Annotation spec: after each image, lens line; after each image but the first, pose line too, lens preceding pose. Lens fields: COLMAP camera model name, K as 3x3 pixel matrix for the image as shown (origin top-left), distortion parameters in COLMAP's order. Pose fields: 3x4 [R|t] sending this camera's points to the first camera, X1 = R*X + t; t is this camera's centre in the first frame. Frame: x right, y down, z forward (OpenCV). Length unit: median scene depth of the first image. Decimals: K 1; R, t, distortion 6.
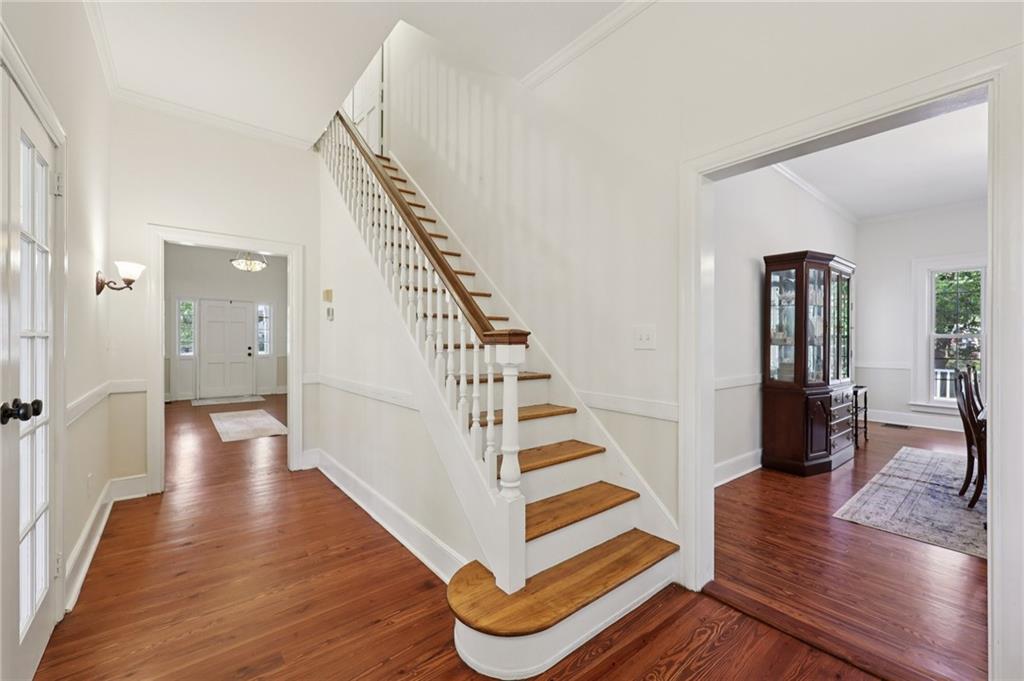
lens RADIAL K [[412.5, 0, 512.0], [0, 412.5, 340.5], [0, 0, 1]] dist [-0.000126, 0.000340]
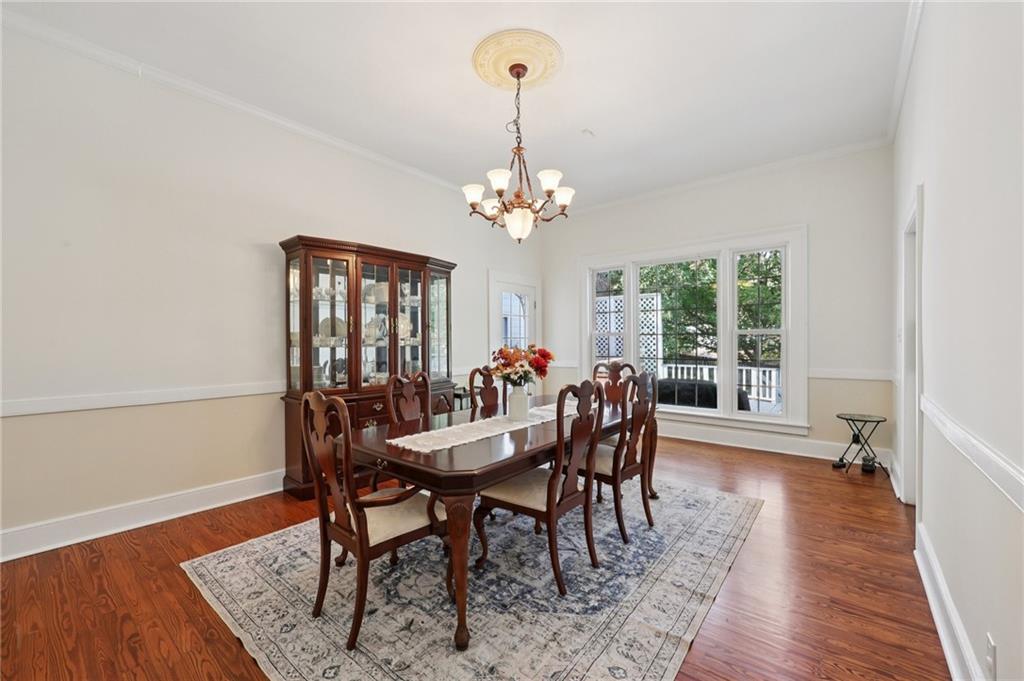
lens RADIAL K [[412.5, 0, 512.0], [0, 412.5, 340.5], [0, 0, 1]] dist [-0.000126, 0.000340]
pose [[0.978477, -0.001349, 0.206353, 0.889218], [0.002378, 0.999986, -0.004739, 0.002845], [-0.206344, 0.005127, 0.978466, 0.067619]]
